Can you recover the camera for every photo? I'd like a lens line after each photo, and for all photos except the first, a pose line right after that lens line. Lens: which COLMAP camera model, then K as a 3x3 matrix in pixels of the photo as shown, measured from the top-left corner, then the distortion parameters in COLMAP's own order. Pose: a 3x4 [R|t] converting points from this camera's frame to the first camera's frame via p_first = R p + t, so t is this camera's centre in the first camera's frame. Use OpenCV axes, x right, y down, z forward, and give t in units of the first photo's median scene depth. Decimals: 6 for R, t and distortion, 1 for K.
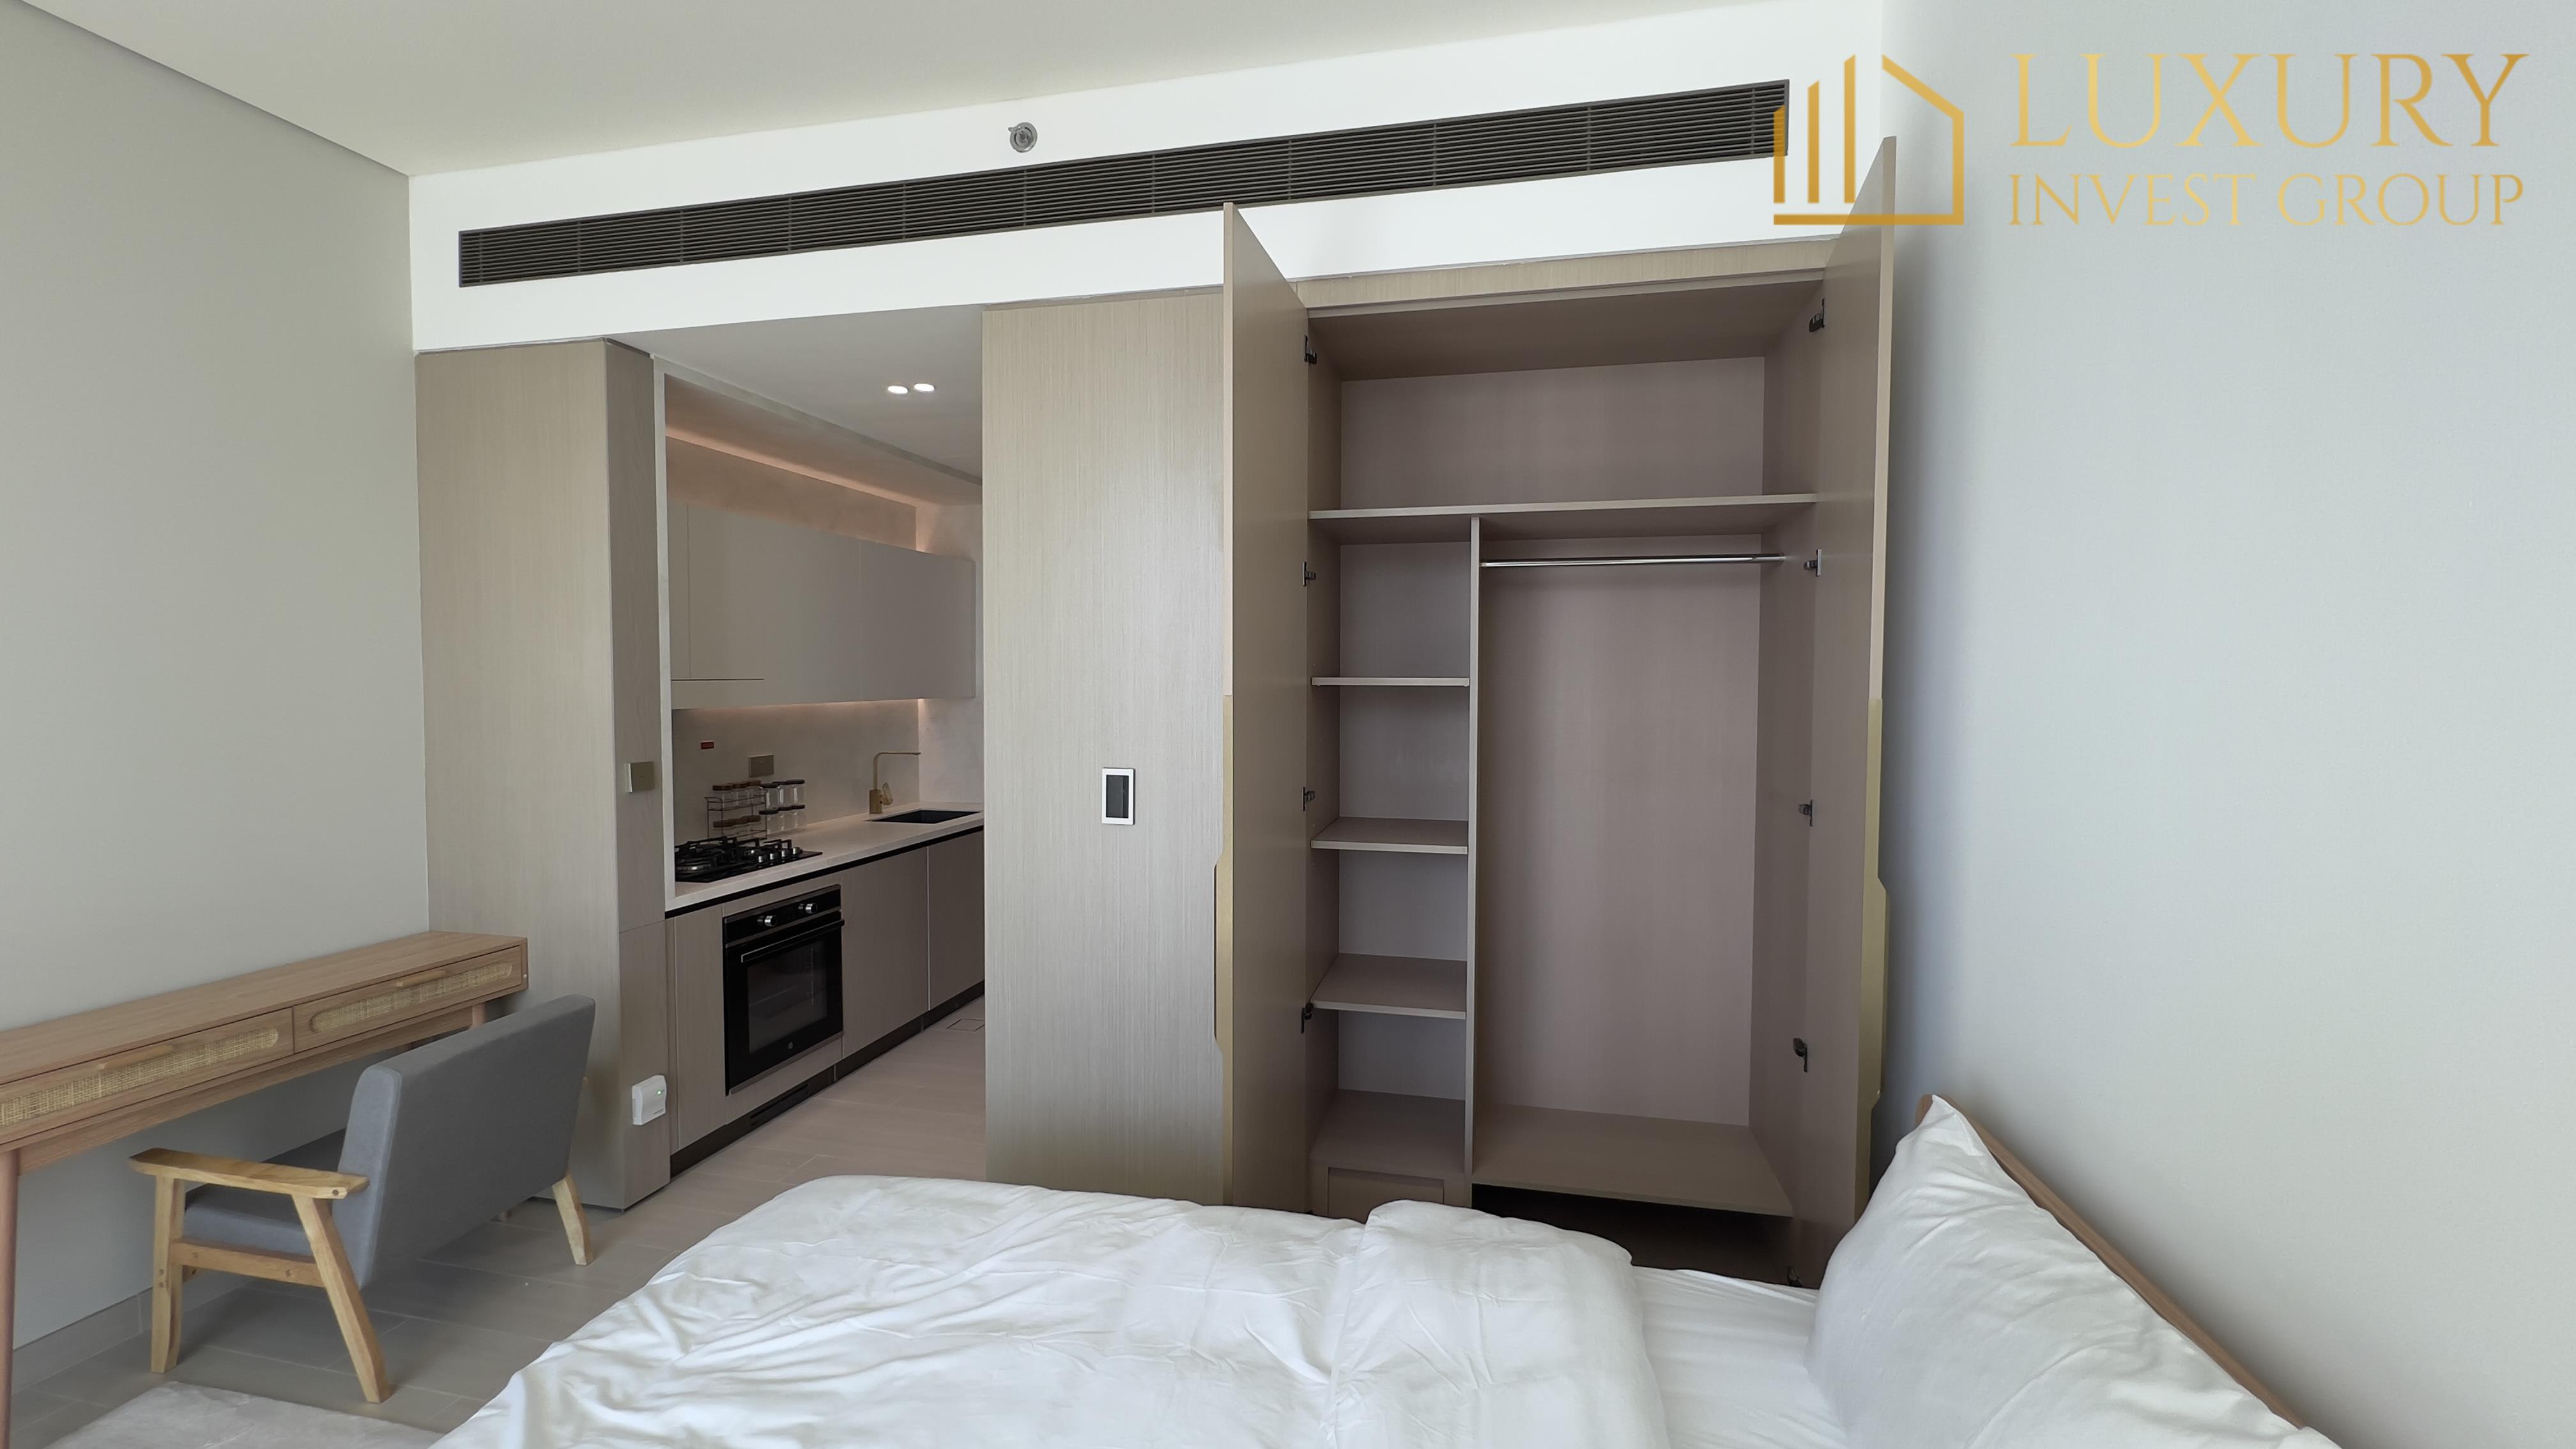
lens RADIAL K [[1028.1, 0, 1279.8], [0, 1028.1, 722.0], [0, 0, 1]] dist [-0.003112, 0.000494]
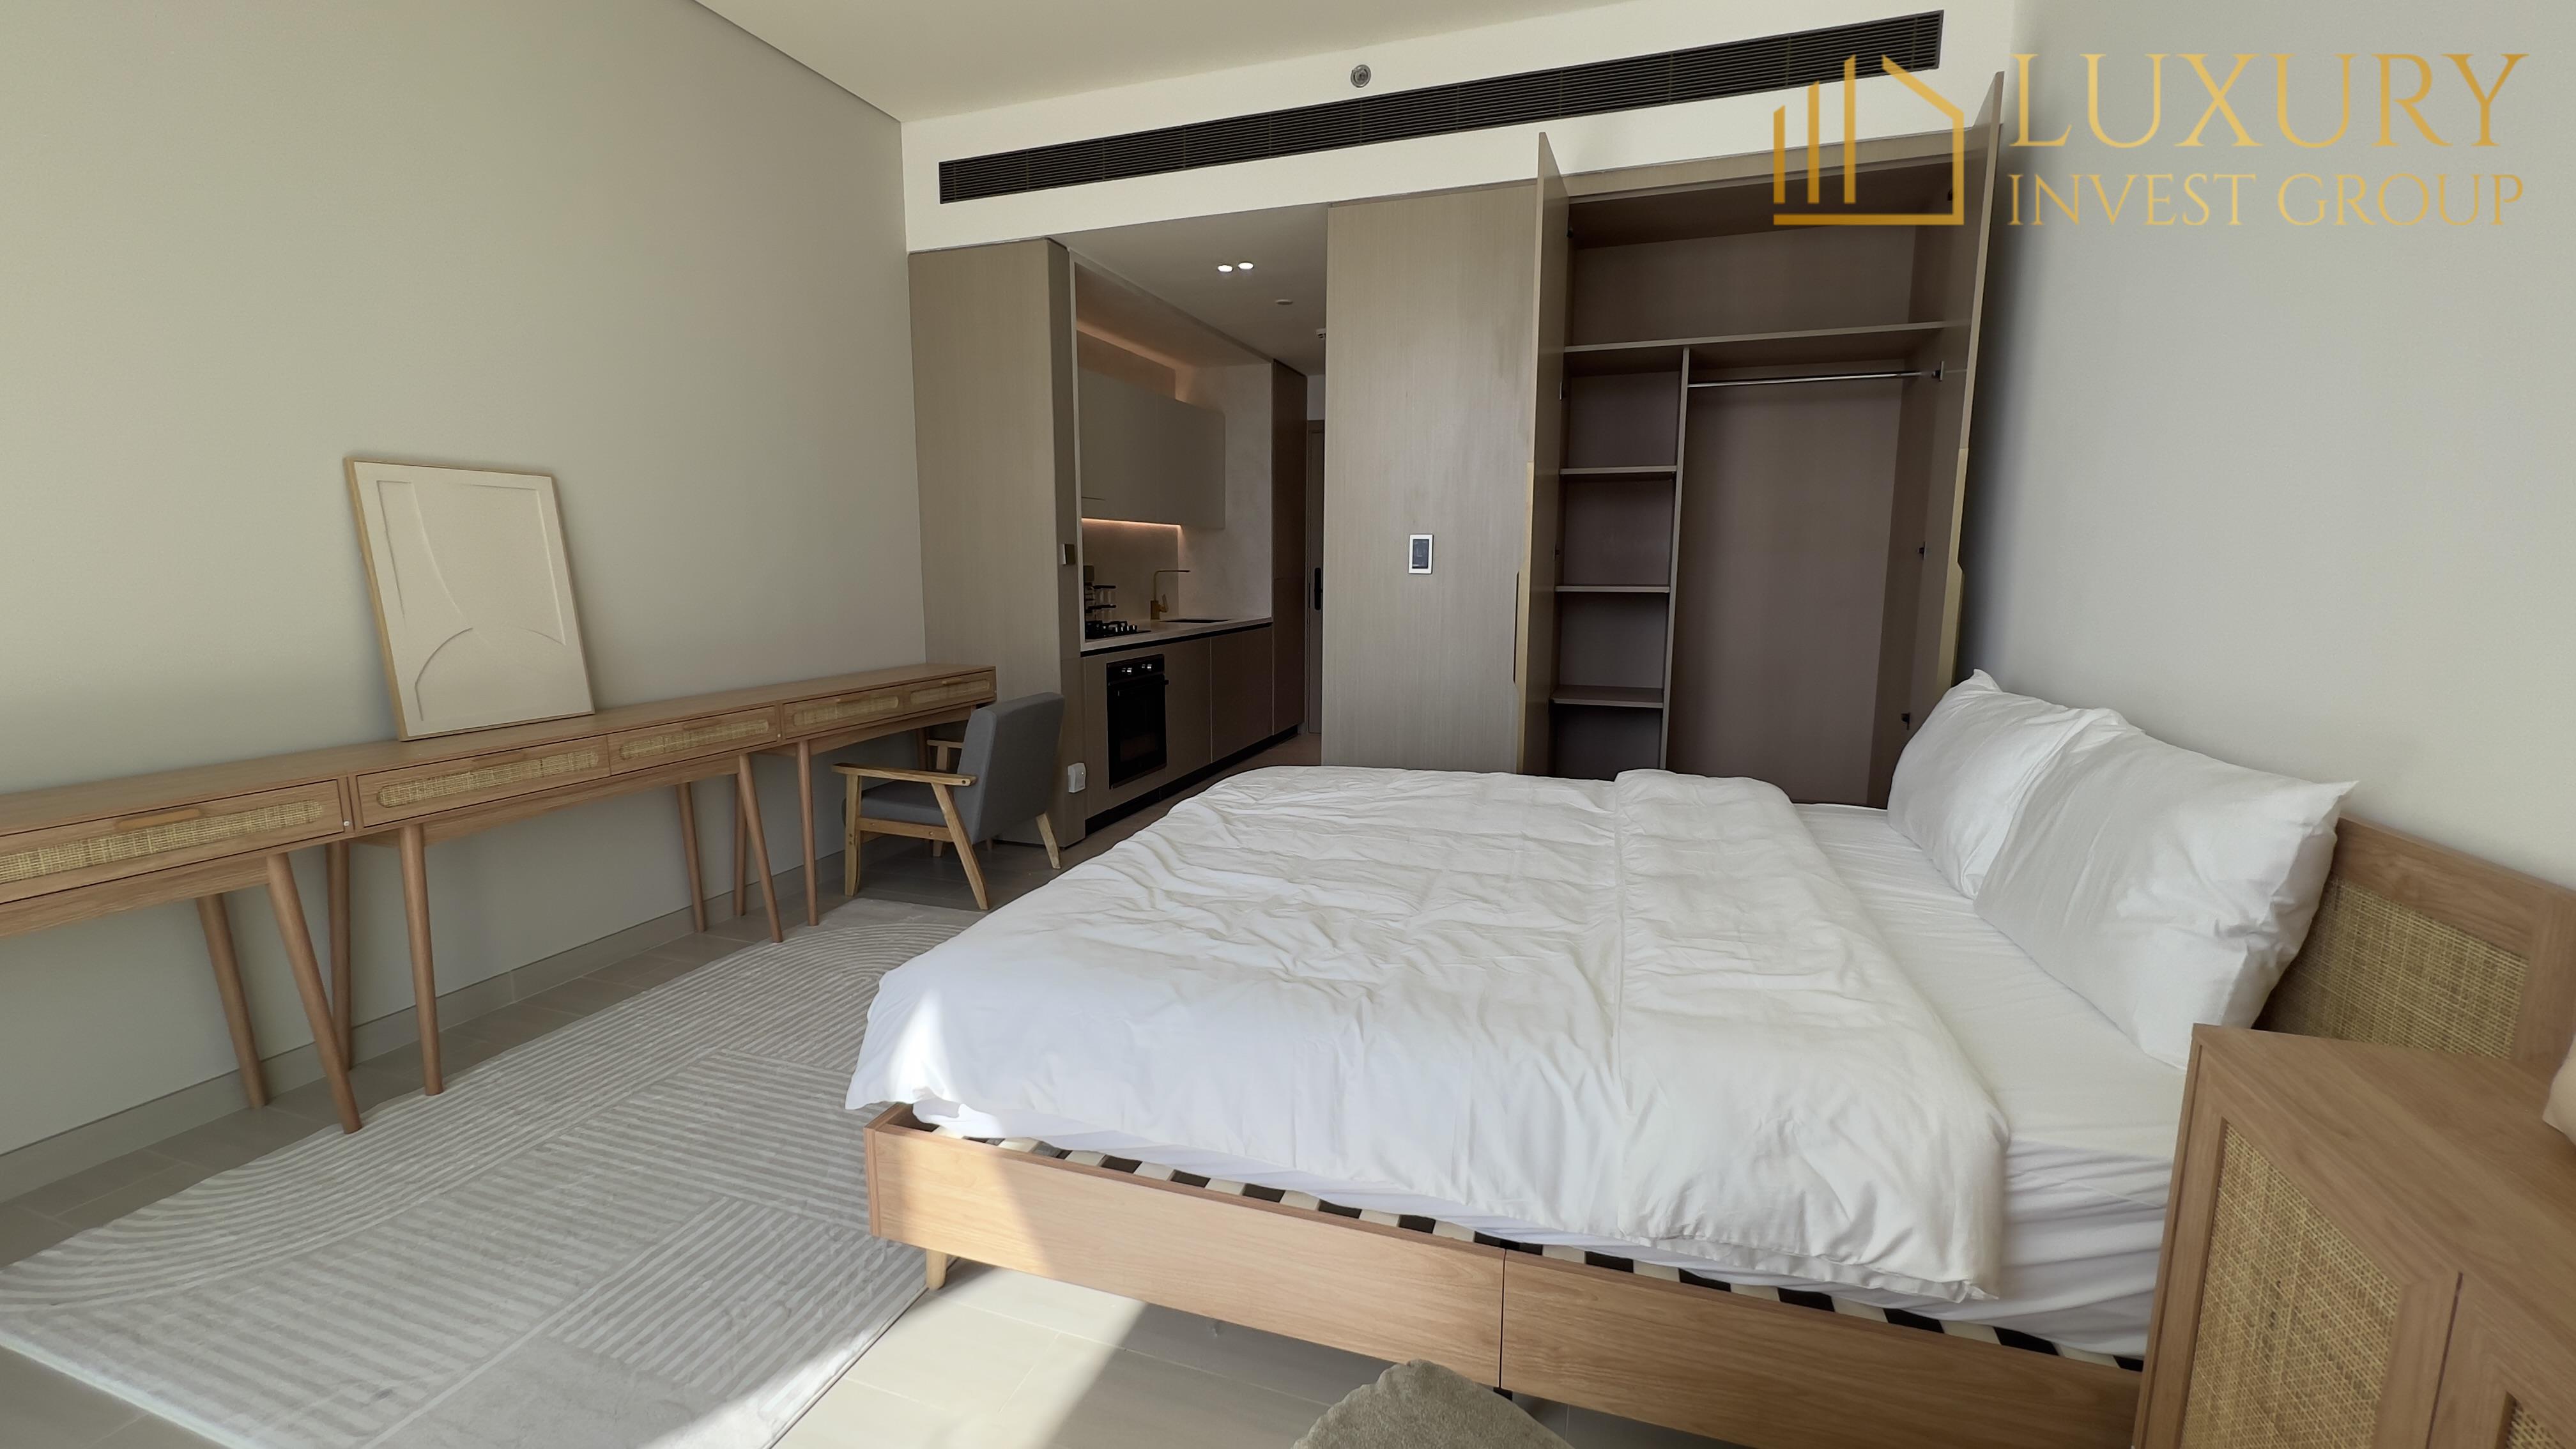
lens RADIAL K [[1028.1, 0, 1282.0], [0, 1028.1, 720.4], [0, 0, 1]] dist [-0.003112, 0.000494]
pose [[0.993447, 0.014563, -0.113364, -0.174401], [-0.002282, 0.994179, 0.107719, 0.141559], [0.114273, -0.106755, 0.987697, -0.454449]]
